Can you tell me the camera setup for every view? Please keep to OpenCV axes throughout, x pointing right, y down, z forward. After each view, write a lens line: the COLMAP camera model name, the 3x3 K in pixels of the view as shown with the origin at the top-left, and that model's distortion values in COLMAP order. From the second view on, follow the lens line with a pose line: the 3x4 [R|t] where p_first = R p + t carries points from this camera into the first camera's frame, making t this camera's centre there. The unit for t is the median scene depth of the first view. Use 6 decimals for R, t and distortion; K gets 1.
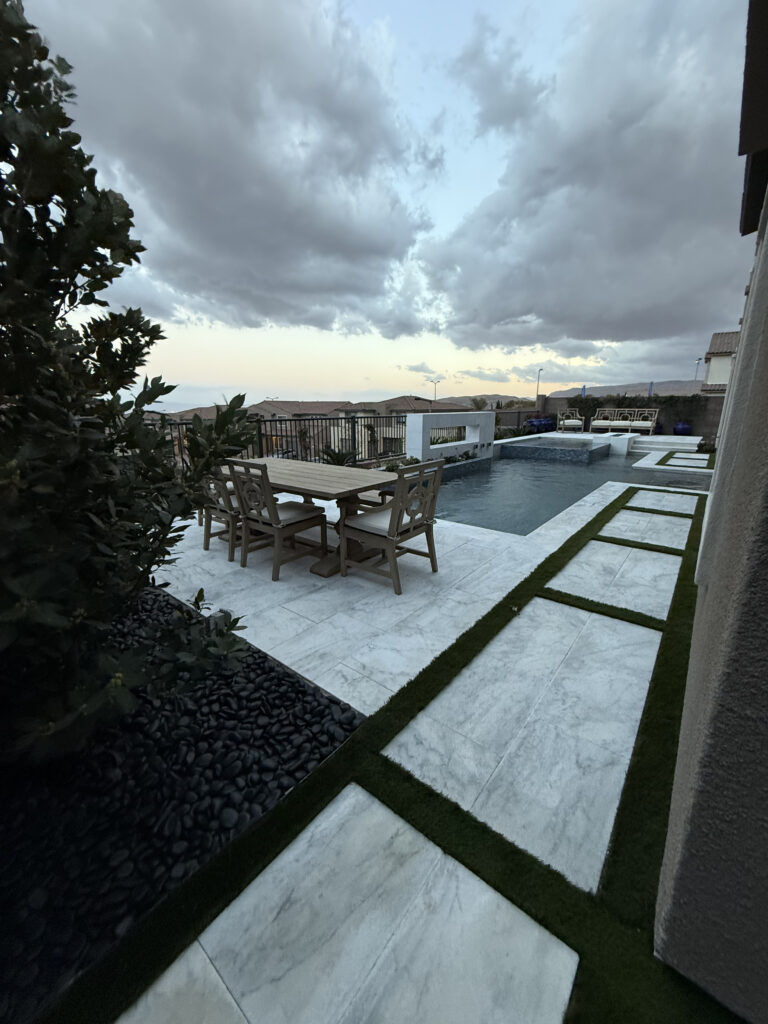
lens RADIAL K [[411.4, 0, 380.8], [0, 411.4, 507.9], [0, 0, 1]] dist [-0.001337, -0.000229]
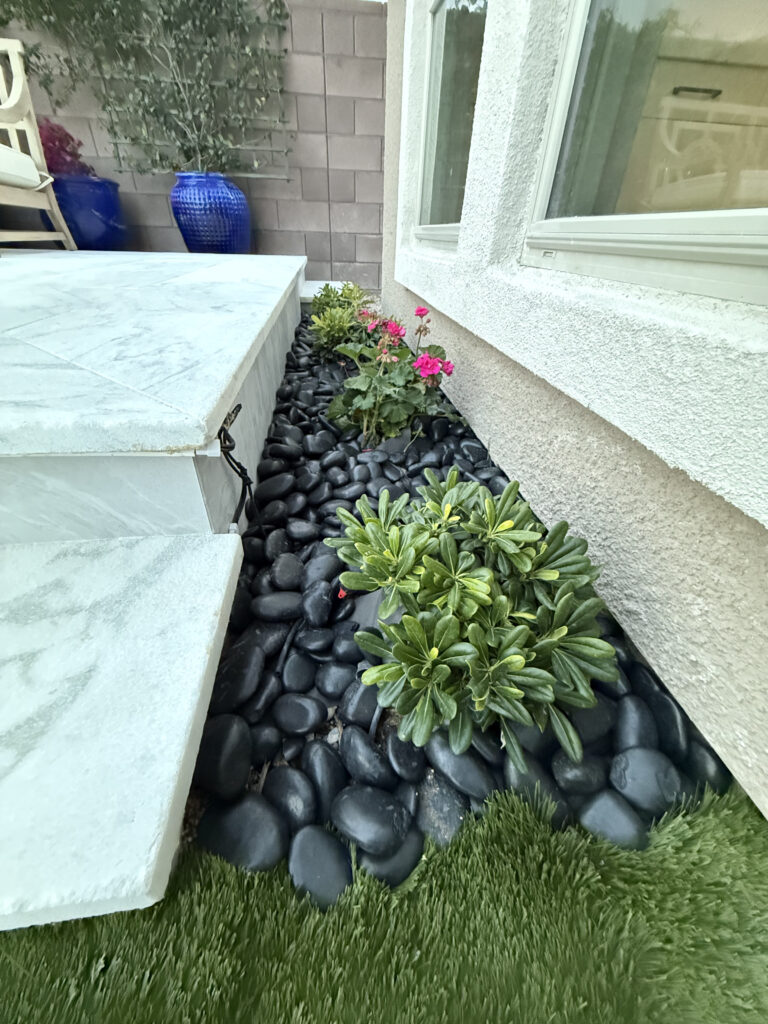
lens RADIAL K [[409.2, 0, 384.0], [0, 409.2, 512.0], [0, 0, 1]] dist [0.000965, 0.000119]
pose [[0.697262, -0.385726, 0.604187, 0.619993], [0.146263, 0.901701, 0.406870, -0.132203], [-0.701736, -0.195324, 0.685139, 0.785183]]
